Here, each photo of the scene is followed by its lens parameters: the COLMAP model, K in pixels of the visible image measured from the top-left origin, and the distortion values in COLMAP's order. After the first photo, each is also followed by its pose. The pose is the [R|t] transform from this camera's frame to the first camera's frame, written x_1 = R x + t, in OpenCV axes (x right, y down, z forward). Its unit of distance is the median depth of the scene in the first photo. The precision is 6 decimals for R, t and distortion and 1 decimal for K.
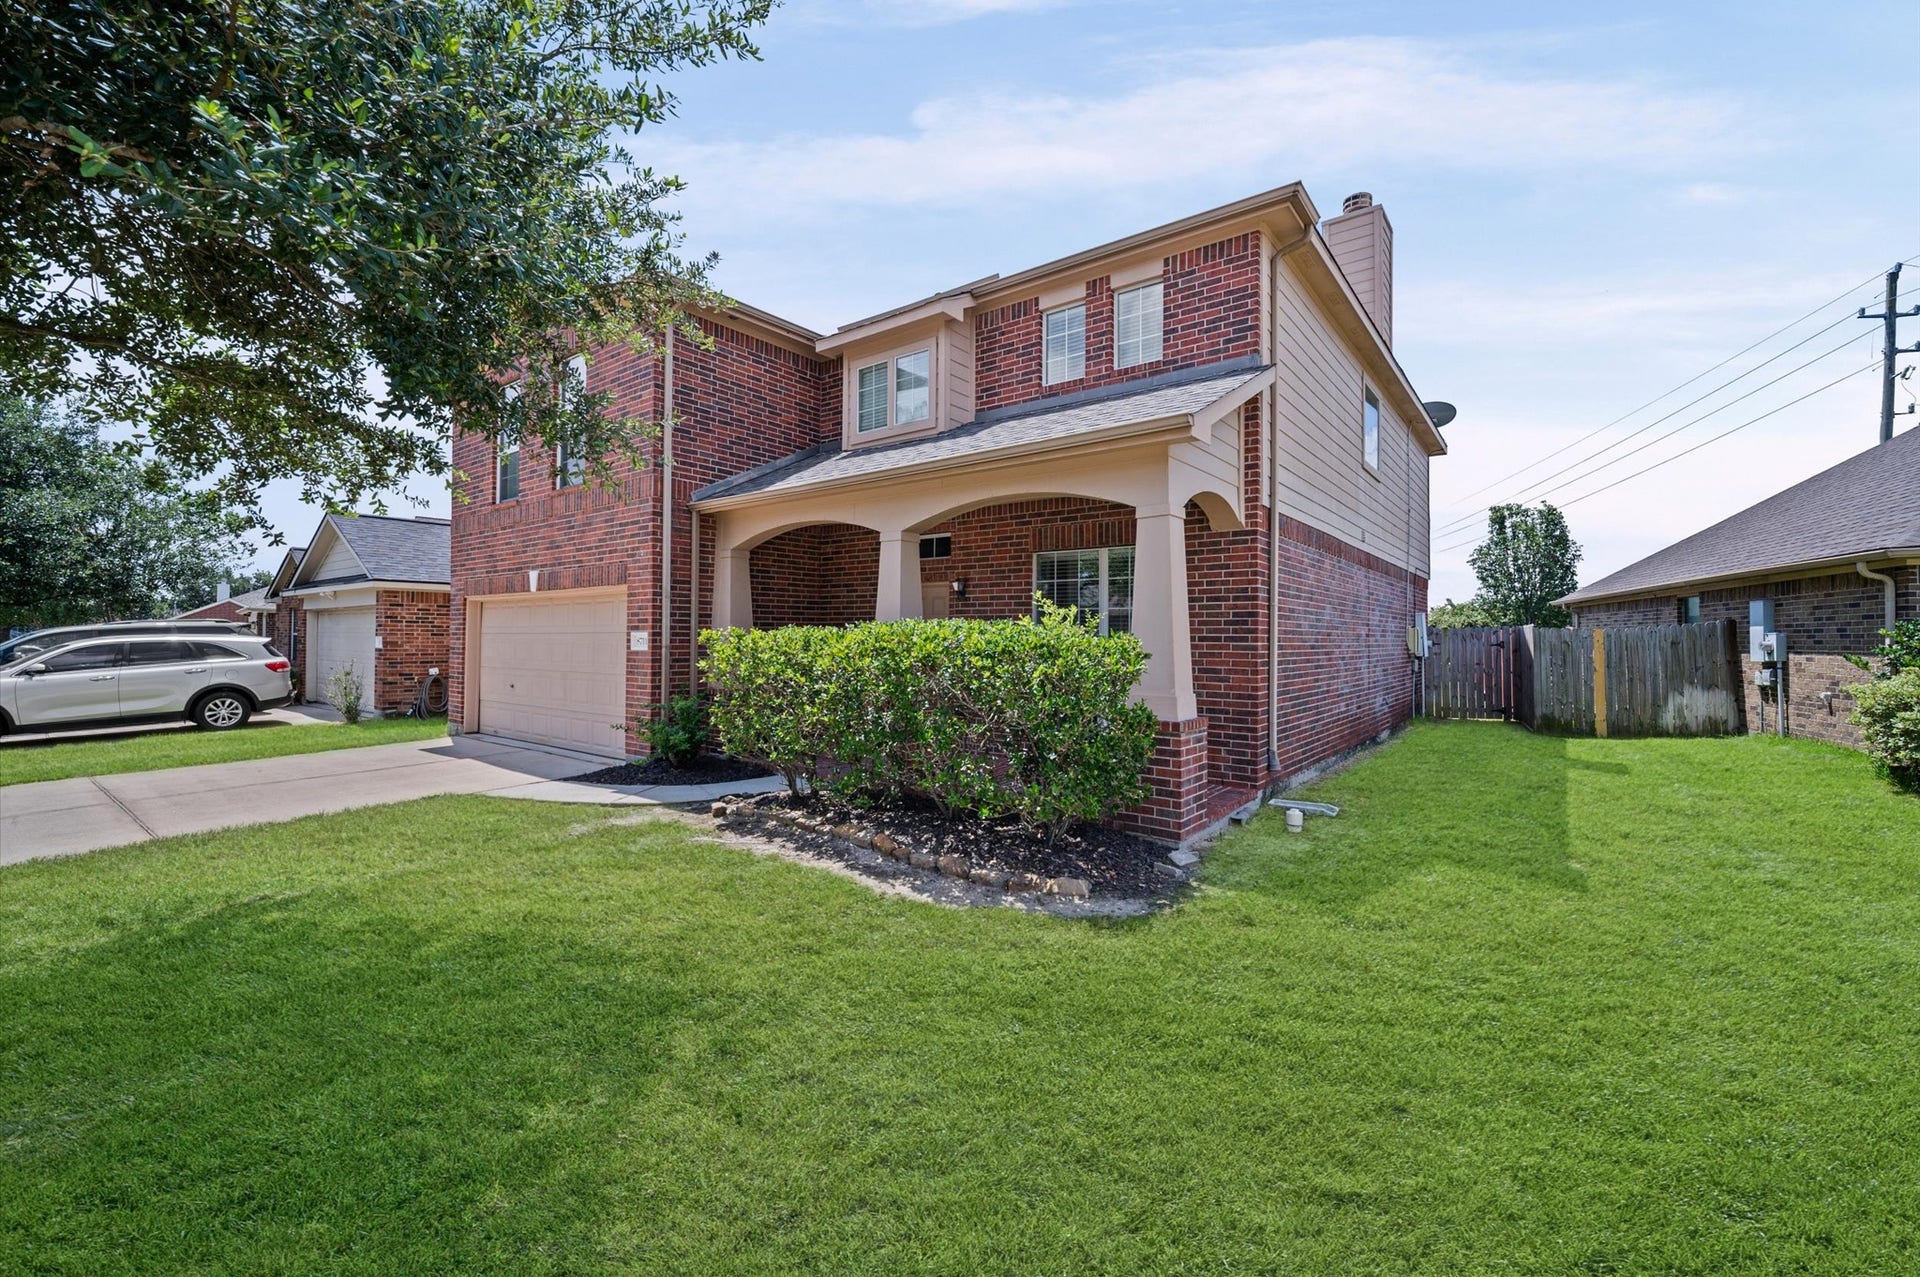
lens RADIAL K [[779.2, 0, 983.9], [0, 779.2, 635.1], [0, 0, 1]] dist [-0.000375, 0.000009]
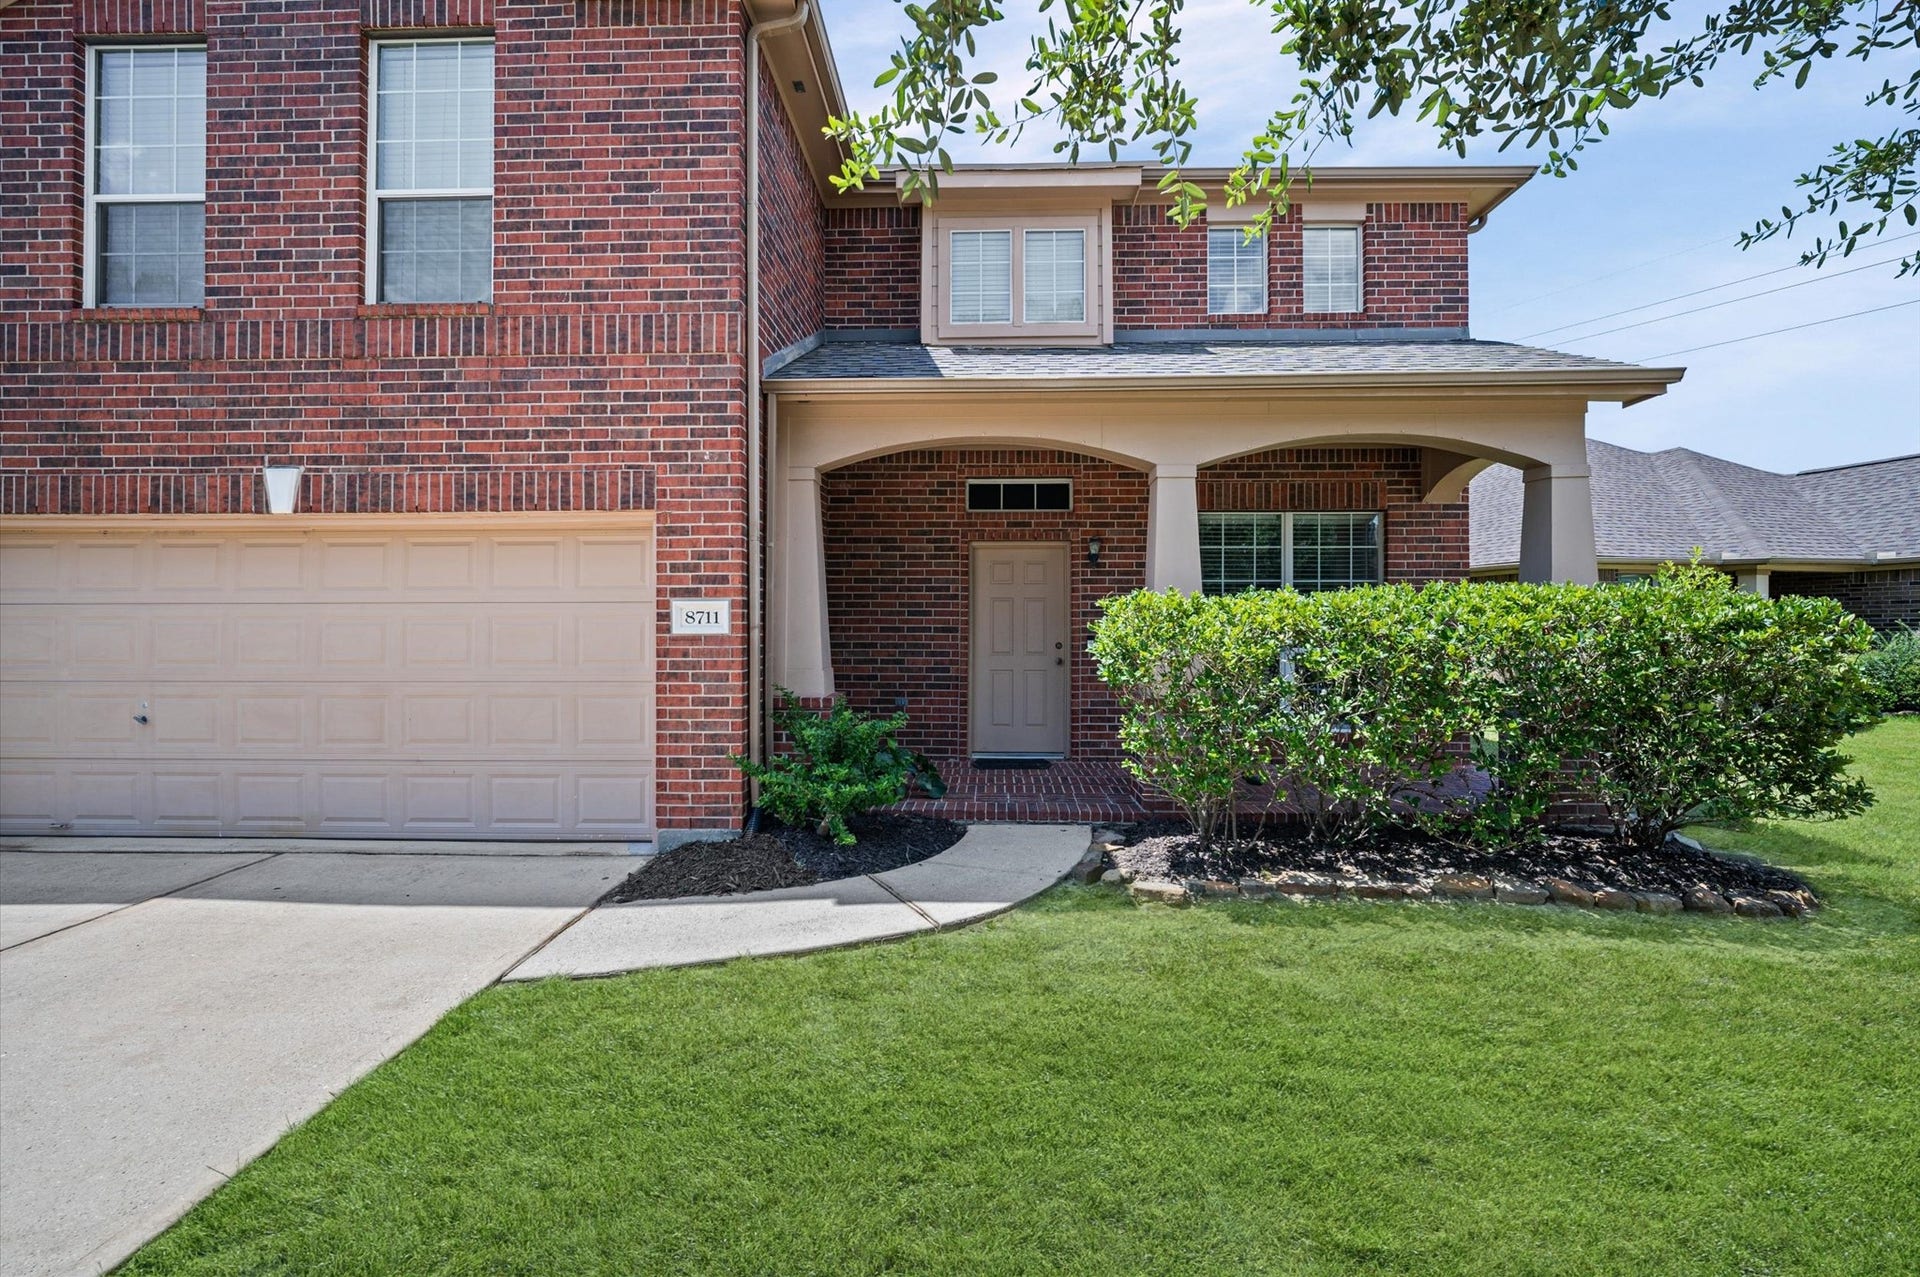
lens RADIAL K [[786.1, 0, 961.2], [0, 786.1, 627.9], [0, 0, 1]] dist [-0.008434, 0.003002]
pose [[0.816548, -0.004684, 0.577259, -0.666874], [0.000962, 0.999977, 0.006752, 0.012732], [-0.577277, -0.004958, 0.816533, 0.491618]]
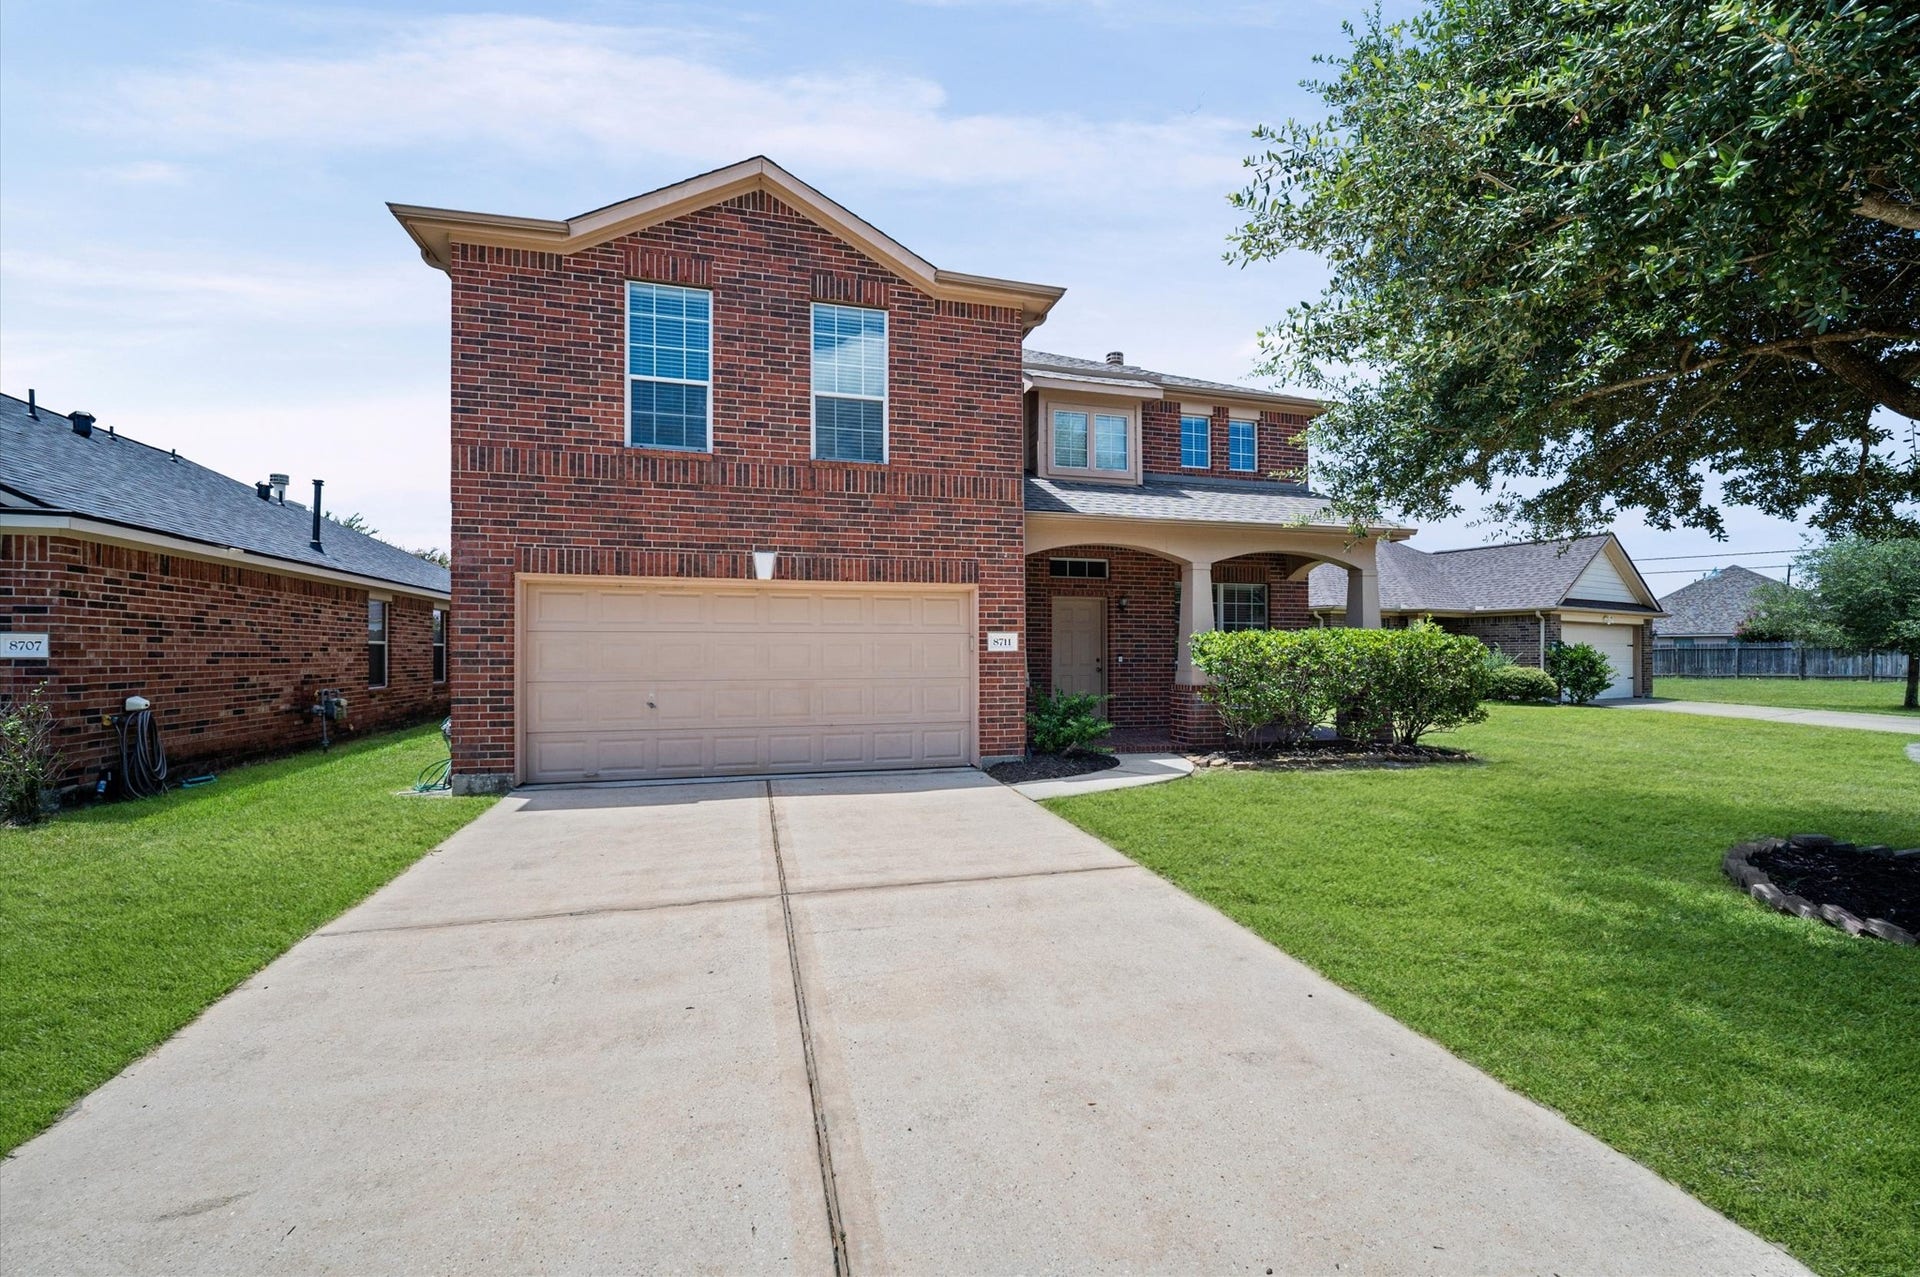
lens RADIAL K [[787.5, 0, 963.8], [0, 787.5, 651.9], [0, 0, 1]] dist [0.001722, 0.000198]
pose [[0.610378, -0.002863, 0.792105, -1.401802], [-0.001133, 0.999989, 0.004488, 0.017553], [-0.792109, -0.003637, 0.610368, 0.456235]]
